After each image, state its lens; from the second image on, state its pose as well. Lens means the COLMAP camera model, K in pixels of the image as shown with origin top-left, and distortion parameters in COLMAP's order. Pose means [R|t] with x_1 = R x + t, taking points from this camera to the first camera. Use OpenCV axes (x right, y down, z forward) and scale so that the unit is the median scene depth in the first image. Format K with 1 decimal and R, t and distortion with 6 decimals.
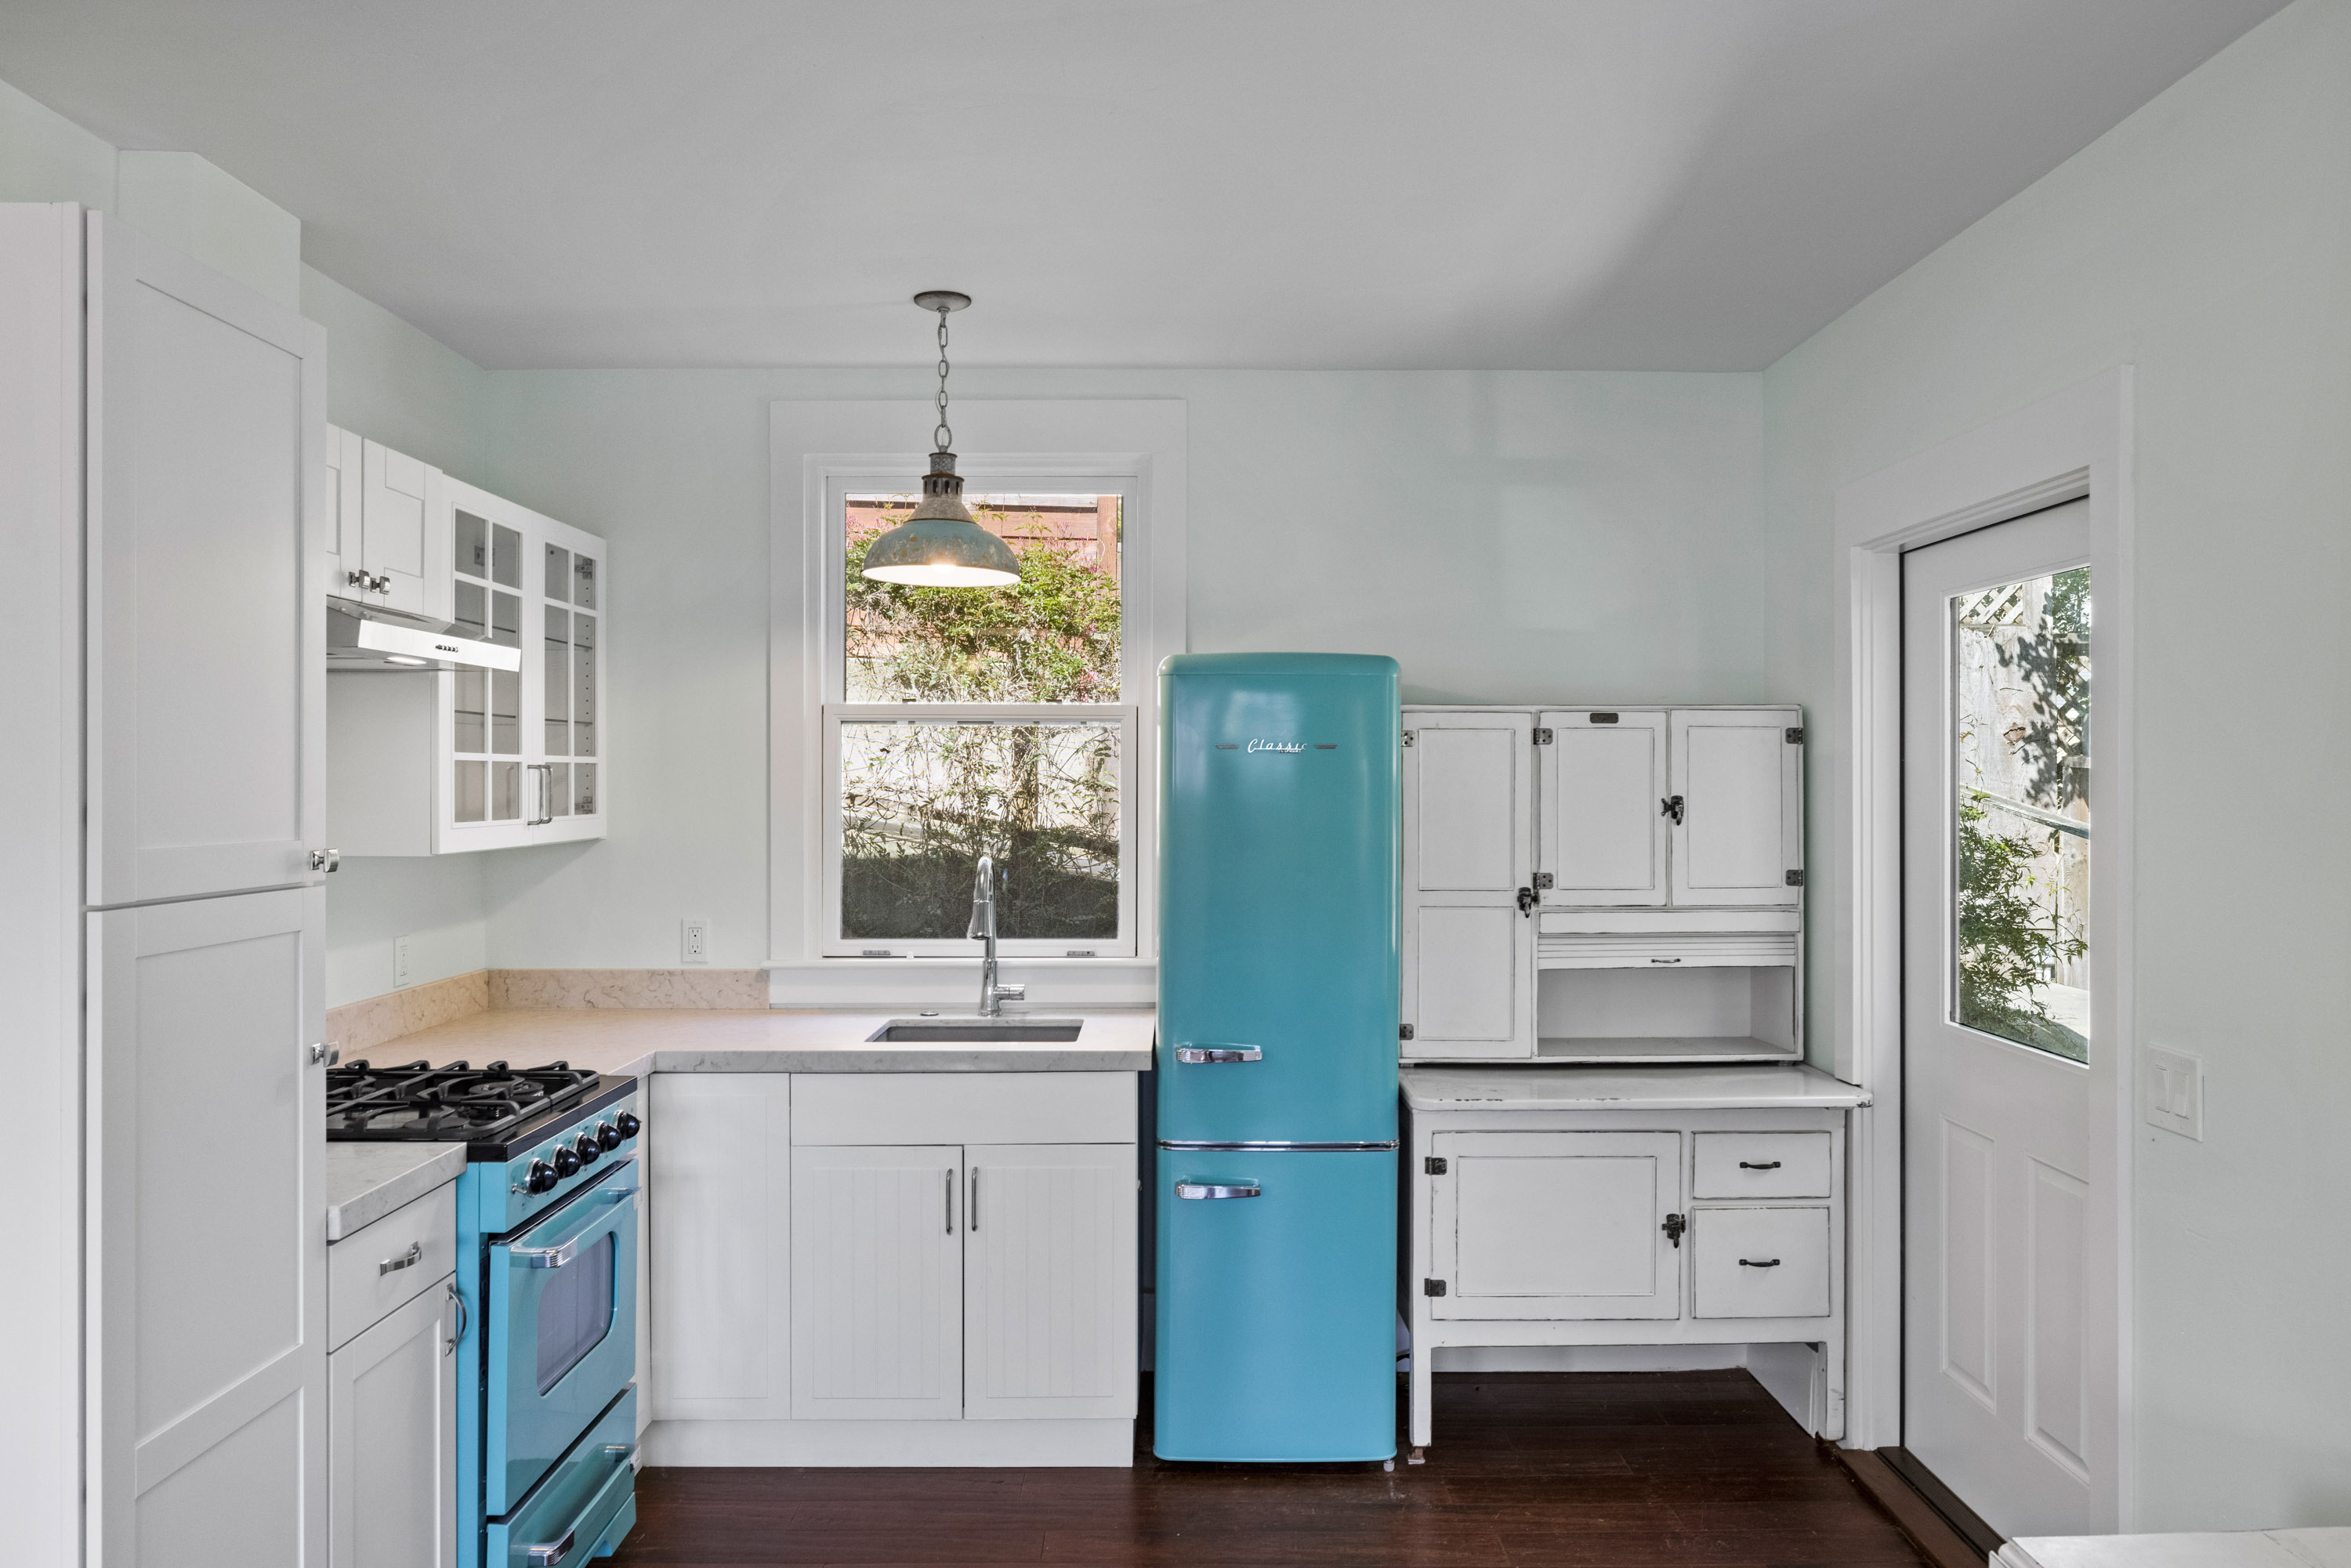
lens RADIAL K [[1587.6, 0, 1188.8], [0, 1587.6, 788.7], [0, 0, 1]] dist [-0.010494, -0.006481]
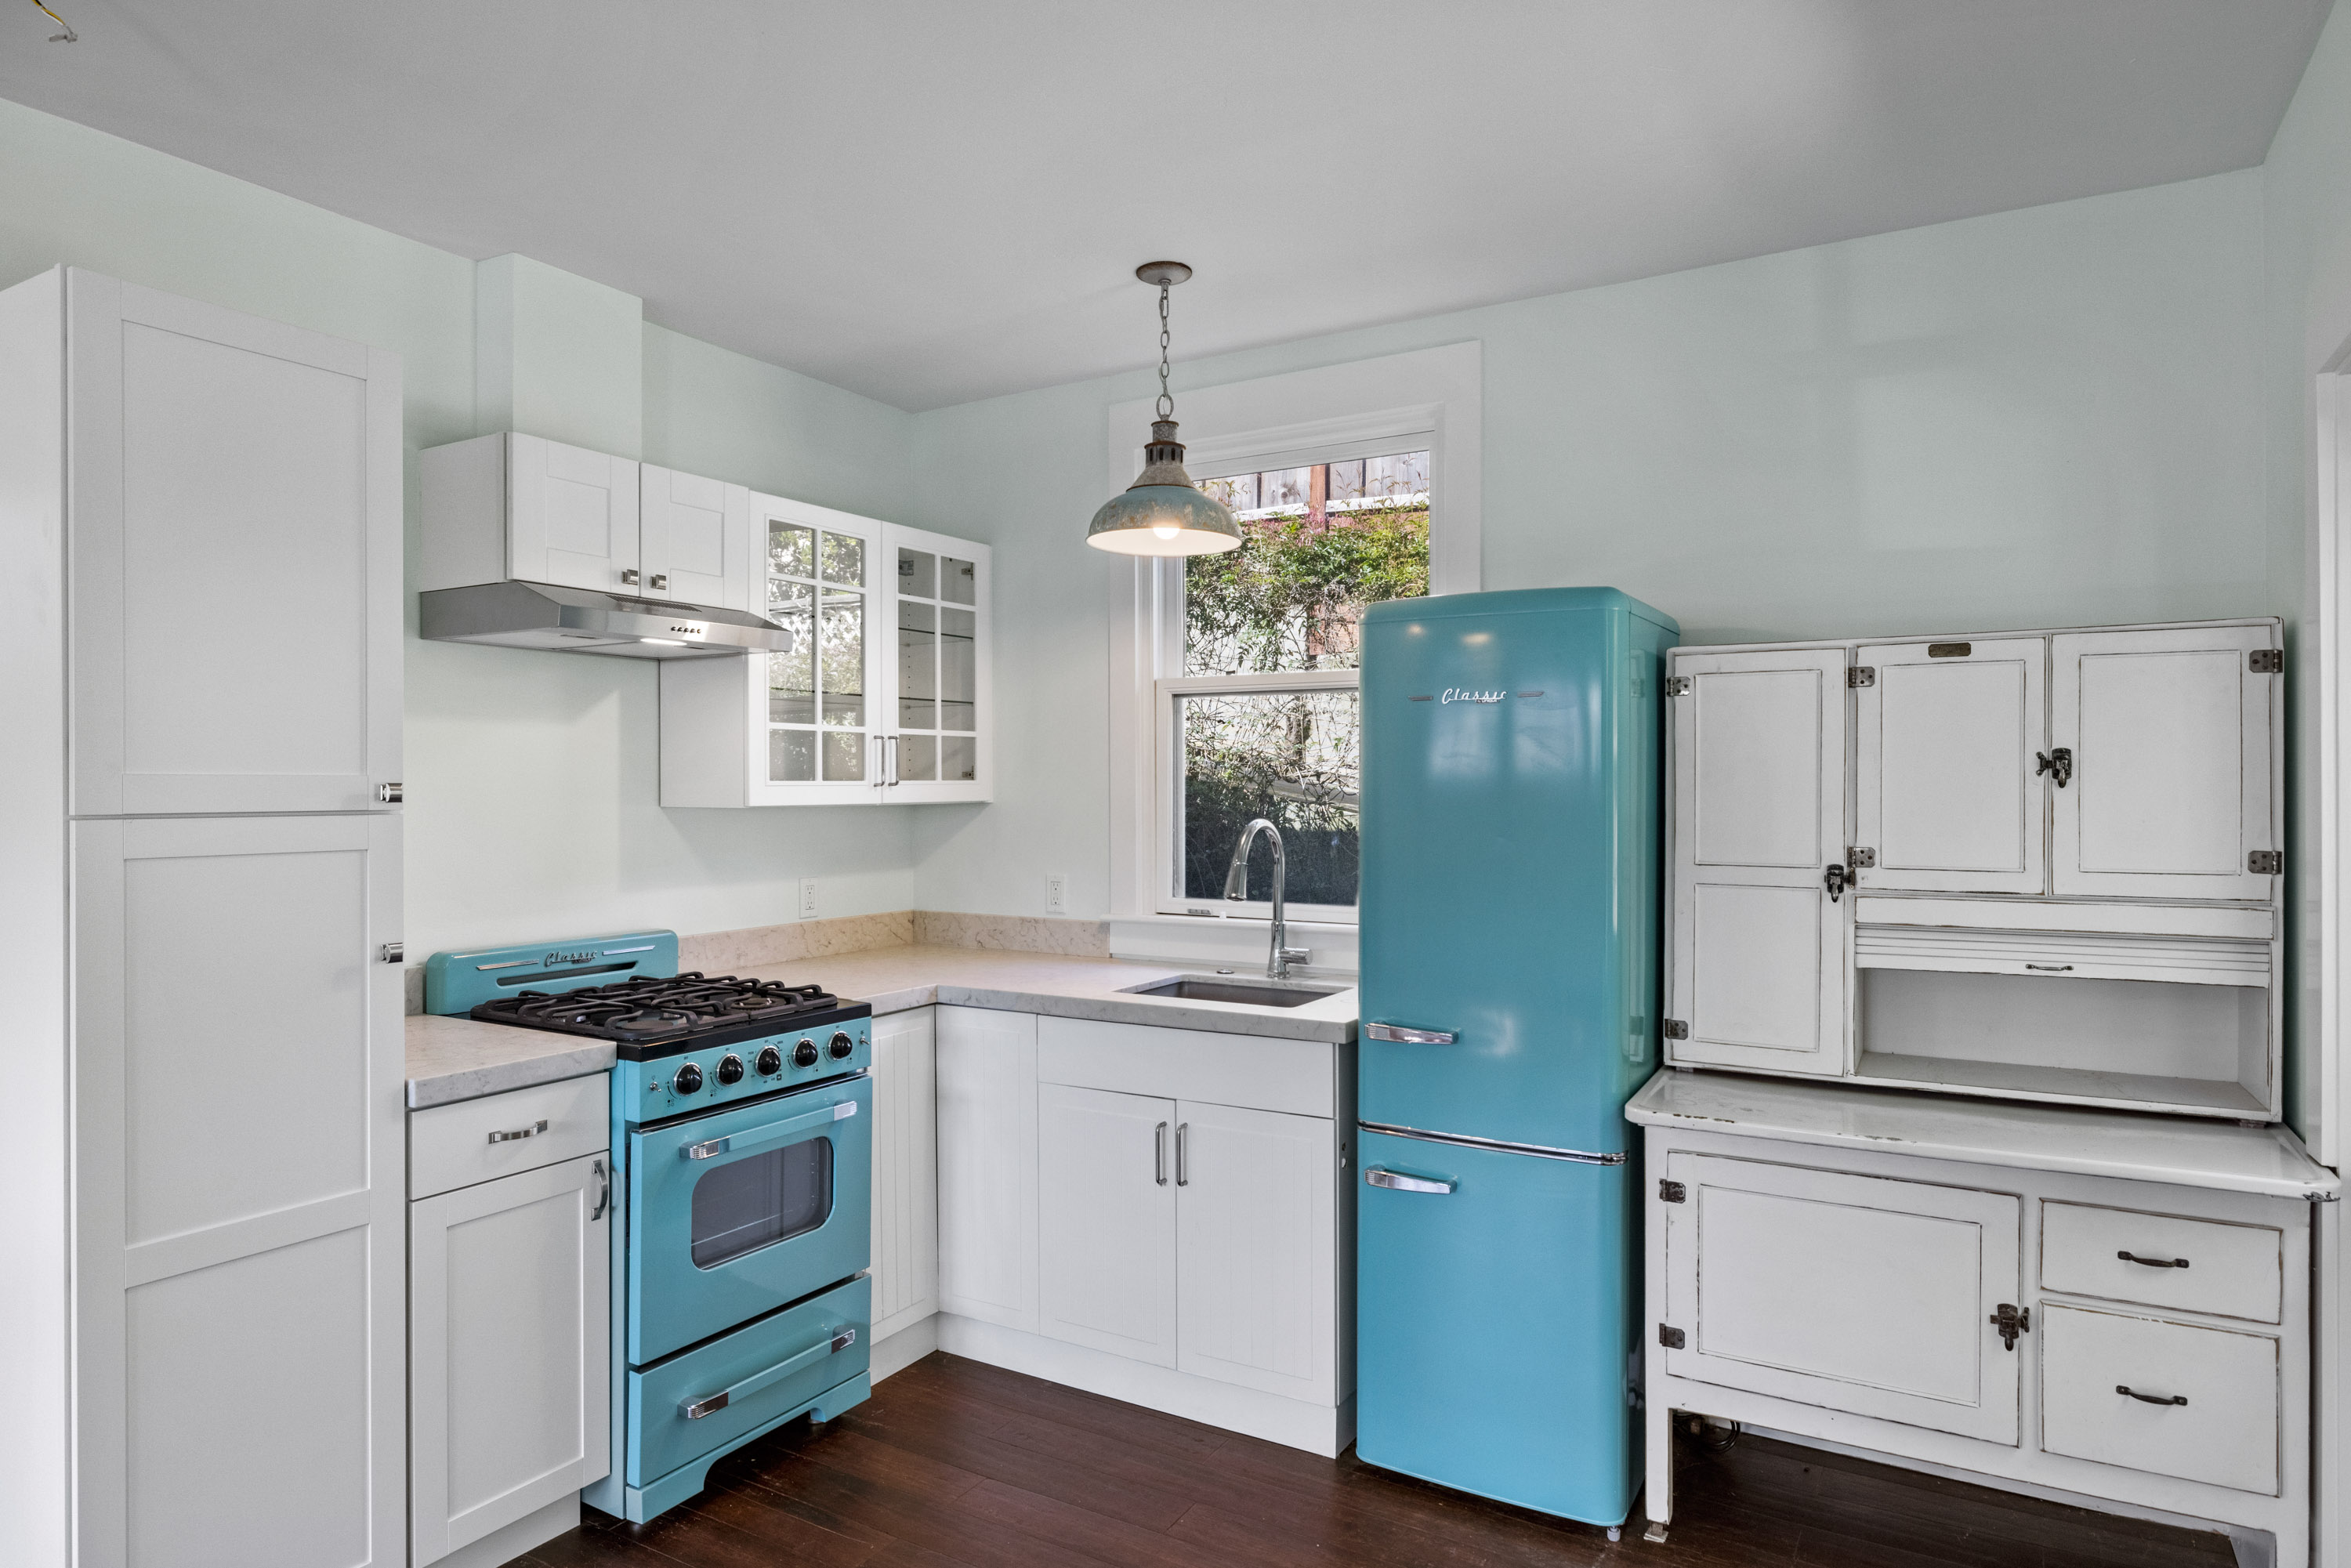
lens RADIAL K [[1356.5, 0, 1161.6], [0, 1356.5, 790.7], [0, 0, 1]] dist [-0.007684, -0.001331]
pose [[0.854643, 0.000417, -0.519215, 0.276281], [0.000262, 0.999999, 0.001234, 0.023553], [0.519215, -0.001191, 0.854643, 0.232842]]
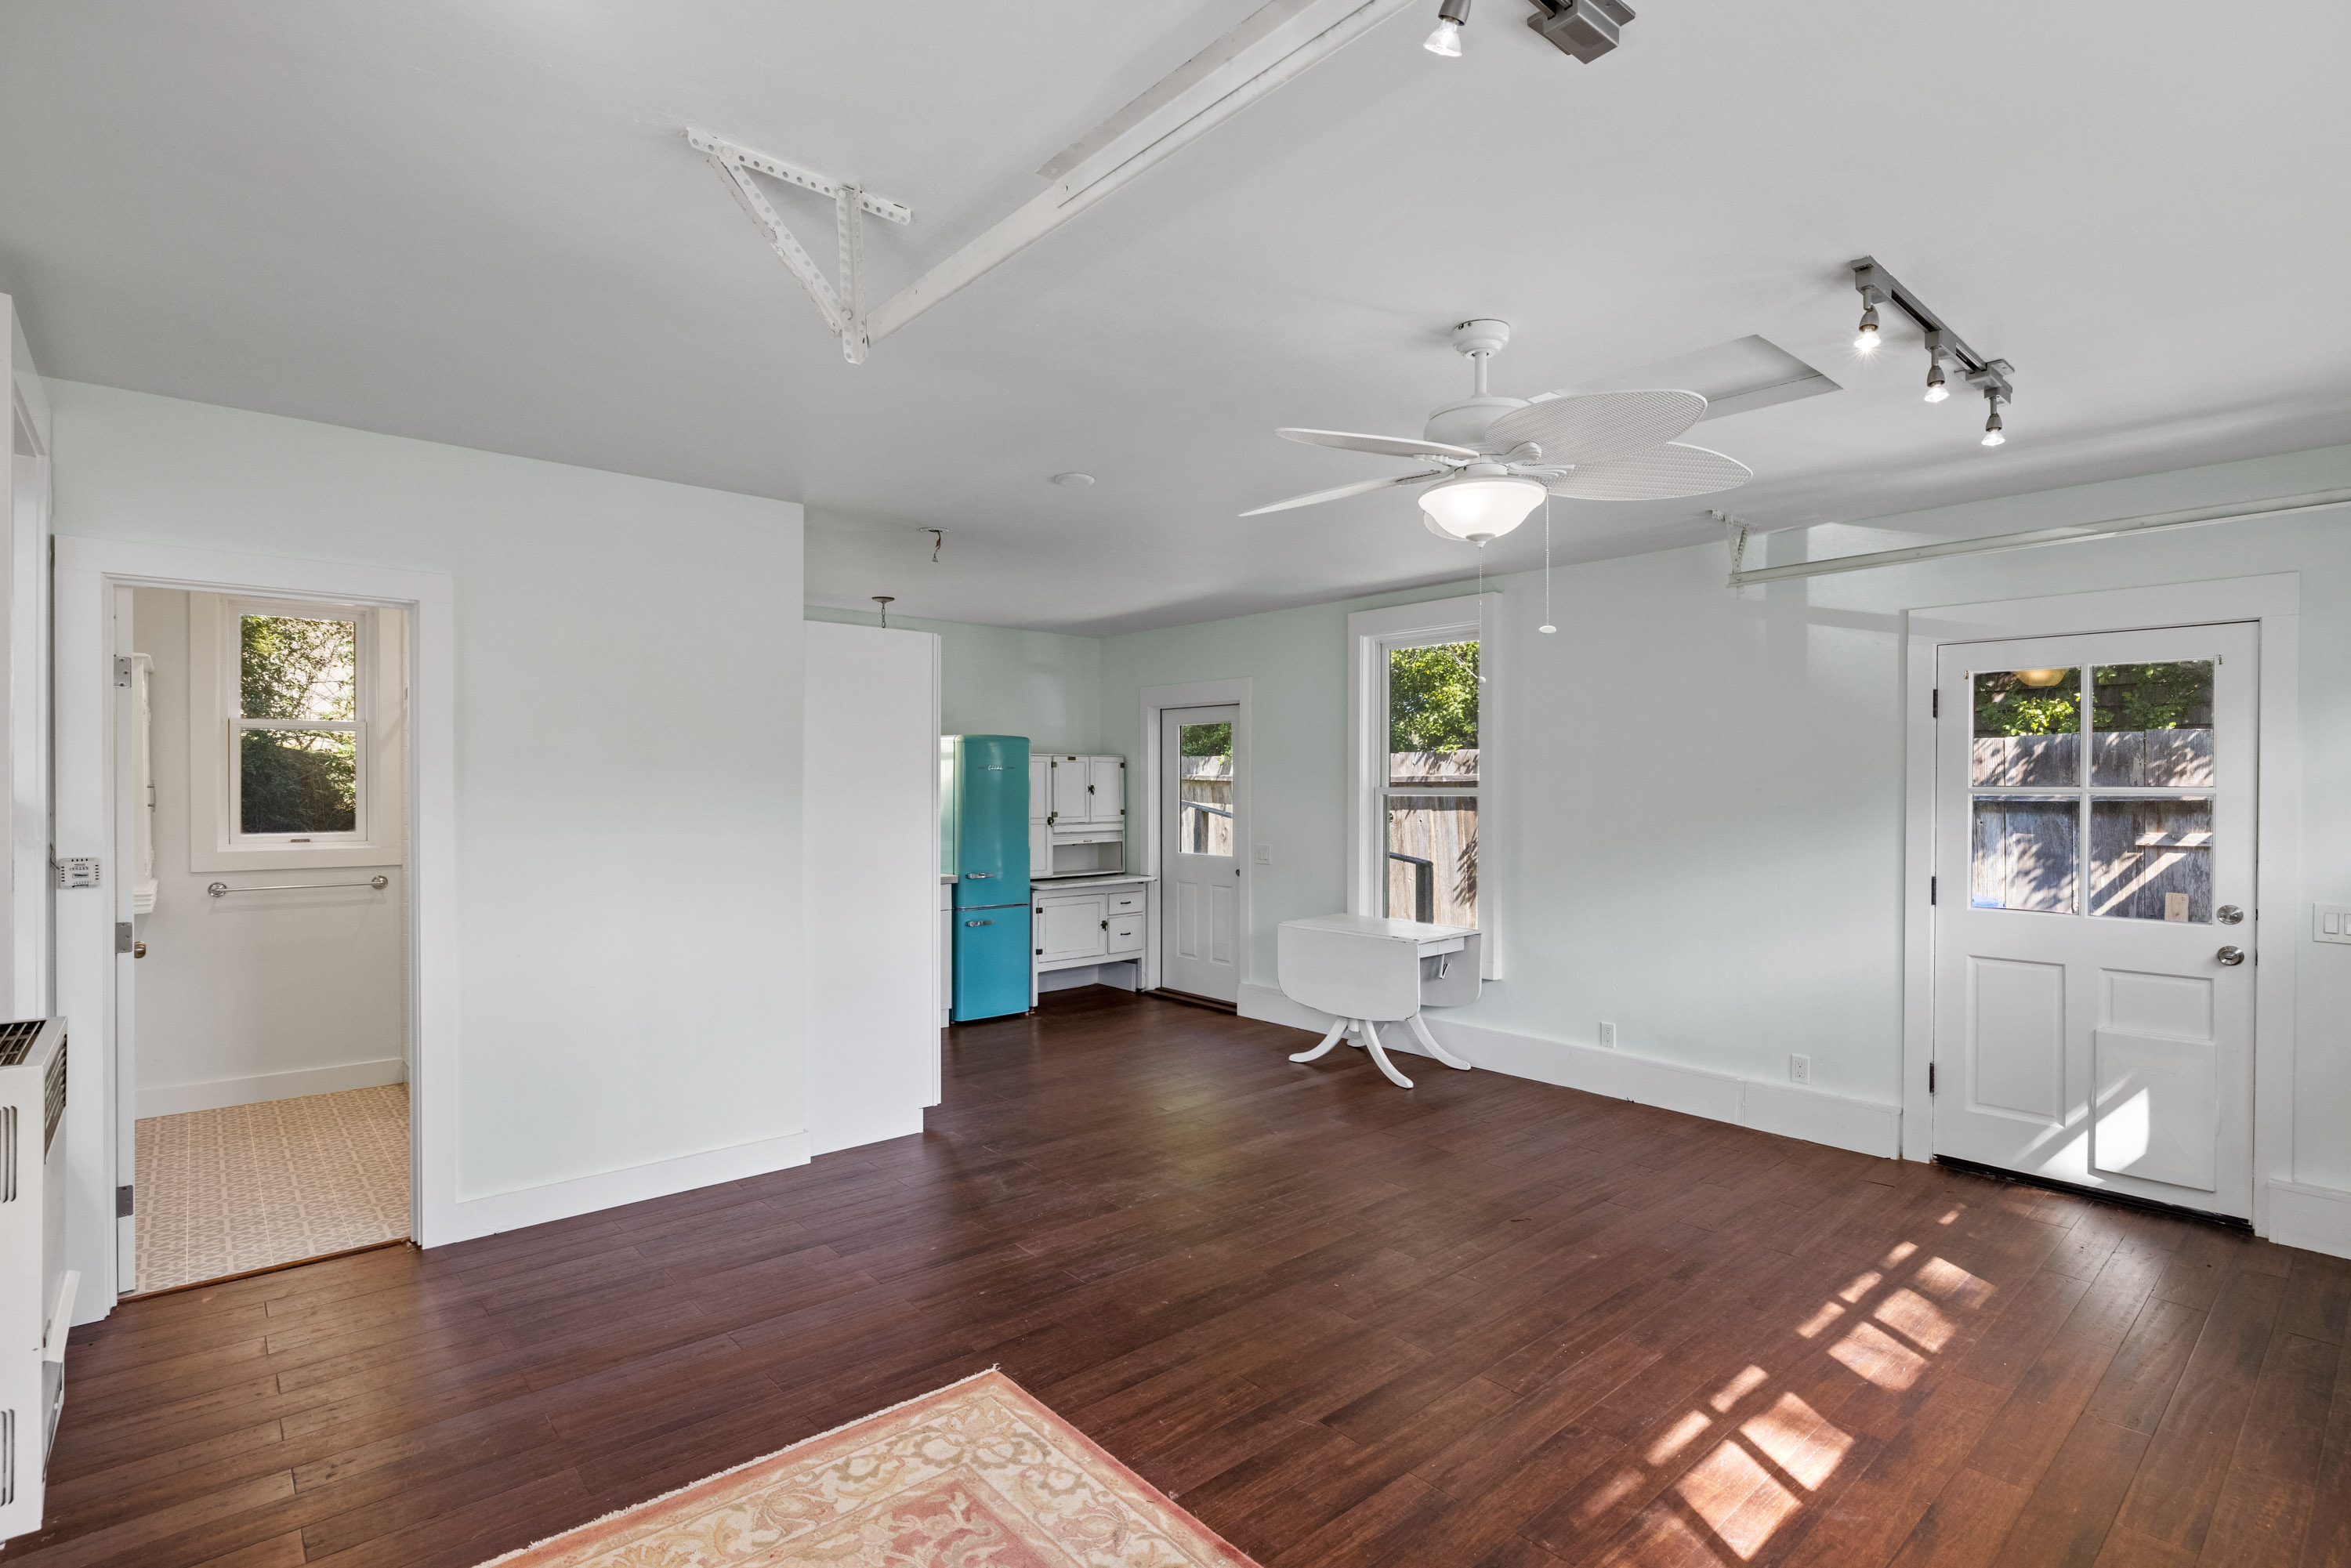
lens RADIAL K [[1140.3, 0, 1168.2], [0, 1140.3, 780.1], [0, 0, 1]] dist [-0.004156, -0.000090]
pose [[0.756492, 0.002882, 0.653996, -0.979431], [0.000800, 0.999985, -0.005331, 0.006891], [-0.654002, 0.004556, 0.756479, -0.707360]]
